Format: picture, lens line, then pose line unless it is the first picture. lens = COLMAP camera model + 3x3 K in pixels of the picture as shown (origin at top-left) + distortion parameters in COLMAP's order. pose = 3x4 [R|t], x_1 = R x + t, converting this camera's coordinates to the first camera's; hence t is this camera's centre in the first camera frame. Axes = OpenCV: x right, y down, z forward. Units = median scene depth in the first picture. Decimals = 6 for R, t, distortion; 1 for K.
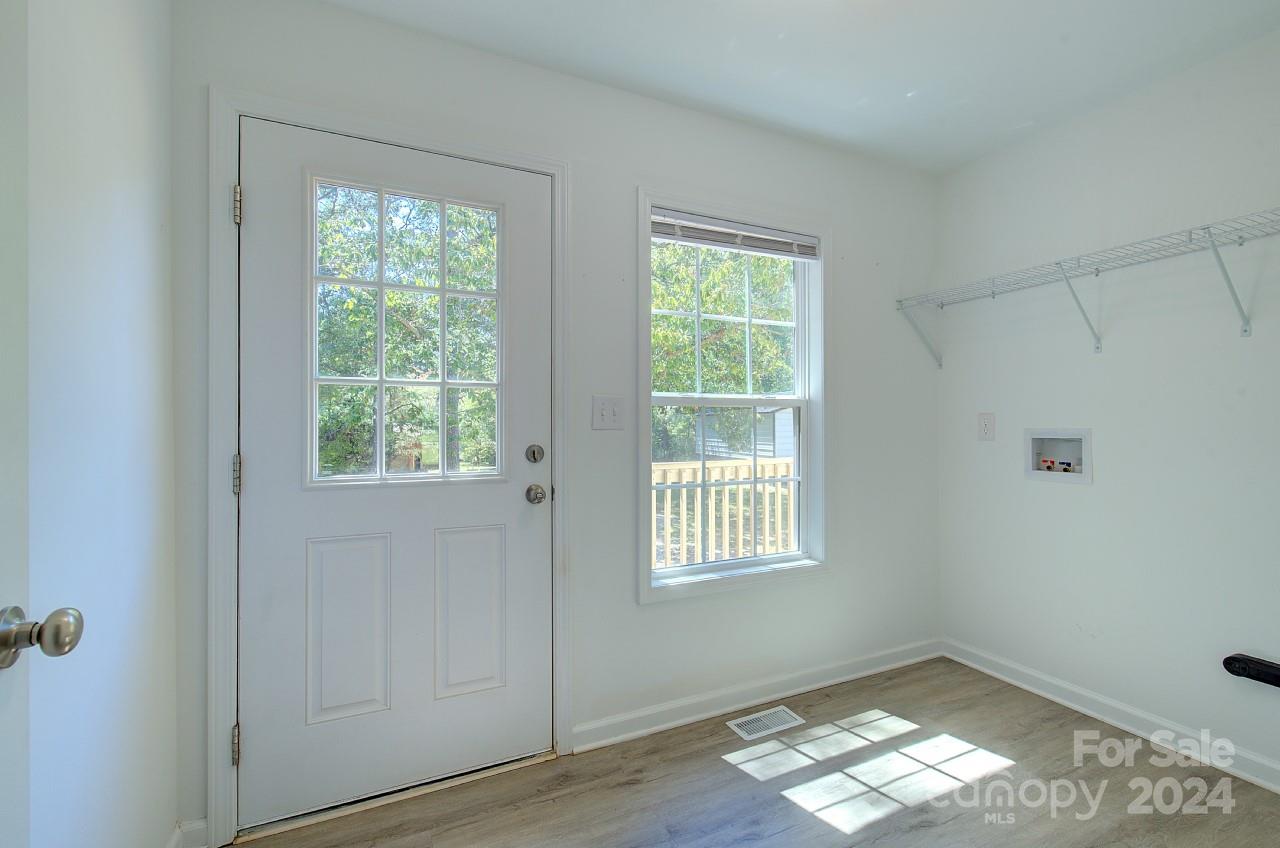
lens RADIAL K [[544.5, 0, 640.0], [0, 544.5, 424.0], [0, 0, 1]] dist [-0.001159, 0.000110]
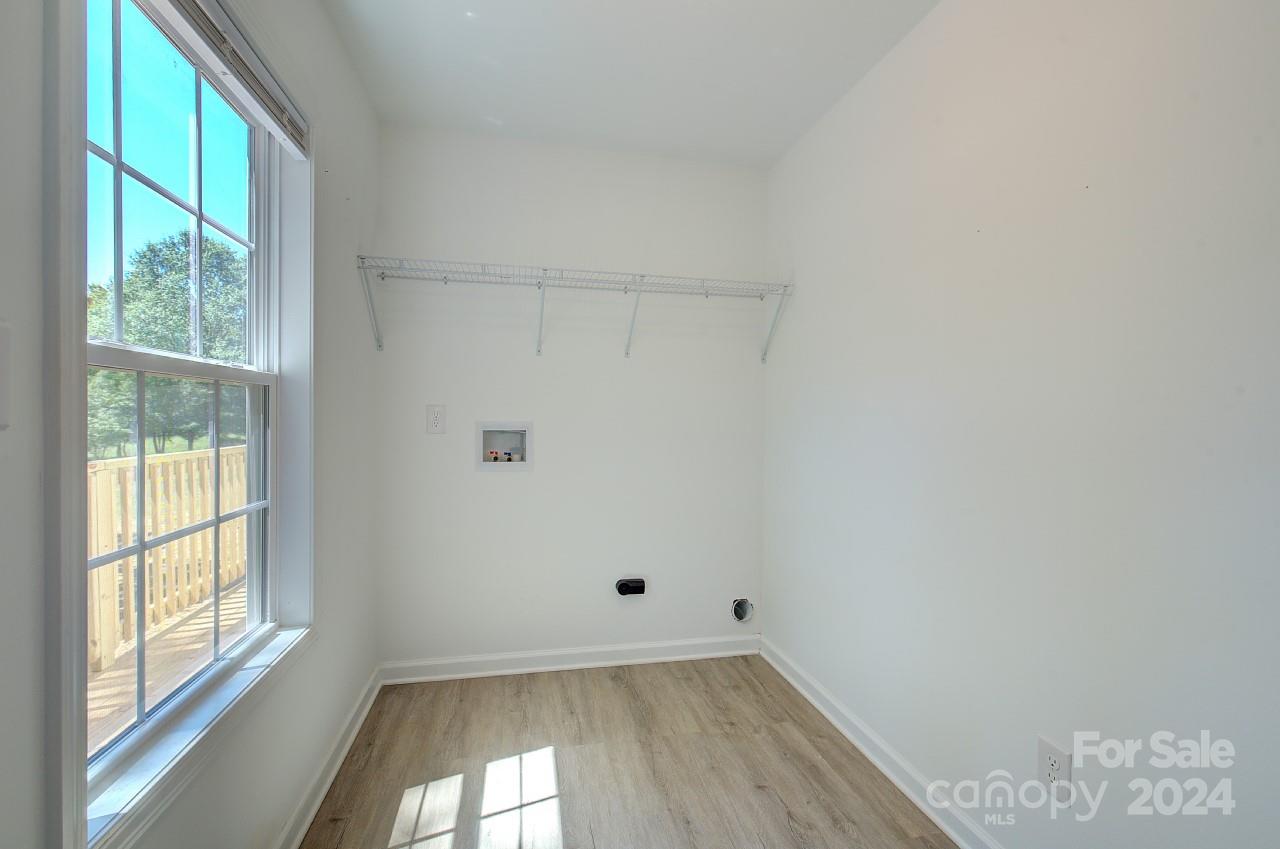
lens RADIAL K [[544.5, 0, 640.0], [0, 544.5, 424.5], [0, 0, 1]] dist [-0.001159, 0.000110]
pose [[0.229680, -0.004424, 0.973256, -0.217930], [-0.012512, 0.999894, 0.007498, 0.002860], [-0.973186, -0.013900, 0.229600, 0.488800]]
